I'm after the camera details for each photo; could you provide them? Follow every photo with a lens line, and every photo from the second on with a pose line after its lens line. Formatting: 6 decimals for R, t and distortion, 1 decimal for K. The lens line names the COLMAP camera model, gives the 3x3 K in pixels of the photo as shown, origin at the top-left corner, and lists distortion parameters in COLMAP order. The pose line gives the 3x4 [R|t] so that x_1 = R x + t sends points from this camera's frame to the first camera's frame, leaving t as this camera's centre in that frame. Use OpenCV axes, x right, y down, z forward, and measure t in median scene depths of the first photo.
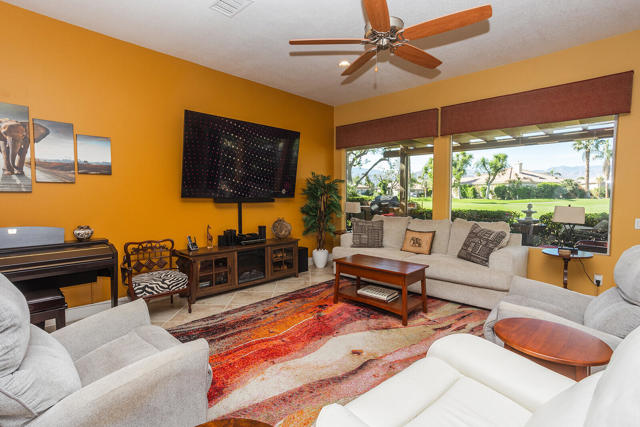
lens RADIAL K [[308.5, 0, 313.8], [0, 308.5, 210.0], [0, 0, 1]] dist [-0.042869, 0.027013]
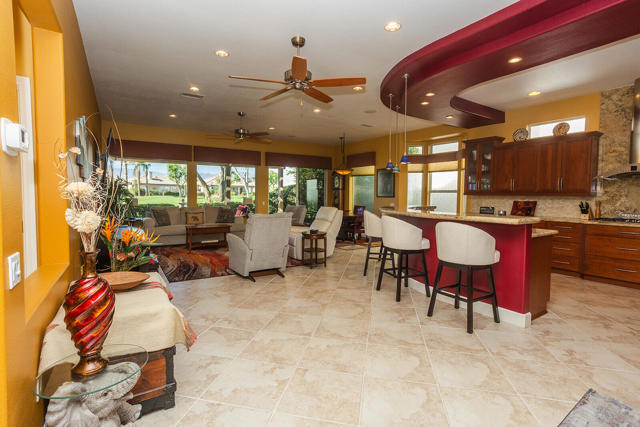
lens RADIAL K [[308.5, 0, 314.6], [0, 308.5, 209.4], [0, 0, 1]] dist [-0.042869, 0.027013]
pose [[0.236936, -0.042008, 0.970617, -0.697067], [0.039369, 0.998659, 0.033611, 0.008724], [-0.970727, 0.030248, 0.238272, -0.075495]]
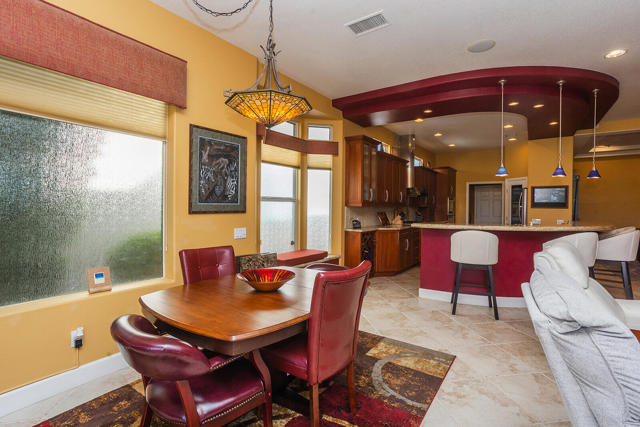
lens RADIAL K [[308.5, 0, 313.0], [0, 308.5, 211.6], [0, 0, 1]] dist [-0.042869, 0.027013]
pose [[-0.990627, -0.001888, -0.136583, 0.403291], [-0.011172, 0.997675, 0.067237, -0.017485], [0.136139, 0.068132, -0.988344, 0.342468]]
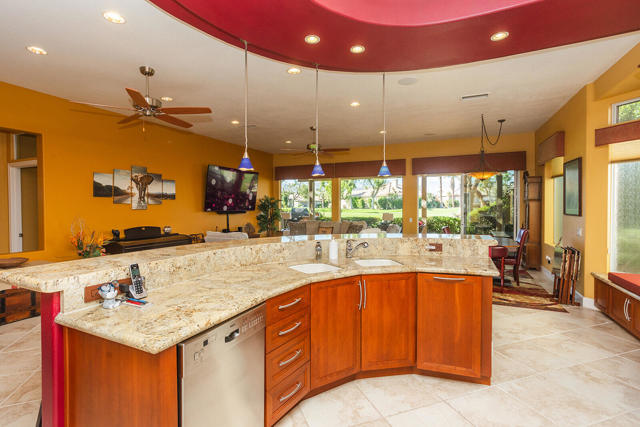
lens RADIAL K [[308.5, 0, 318.4], [0, 308.5, 213.3], [0, 0, 1]] dist [-0.042869, 0.027013]
pose [[0.944248, -0.011188, 0.329046, -0.182348], [0.019159, 0.999596, -0.020995, 0.011211], [-0.328678, 0.026128, 0.944080, -0.448821]]
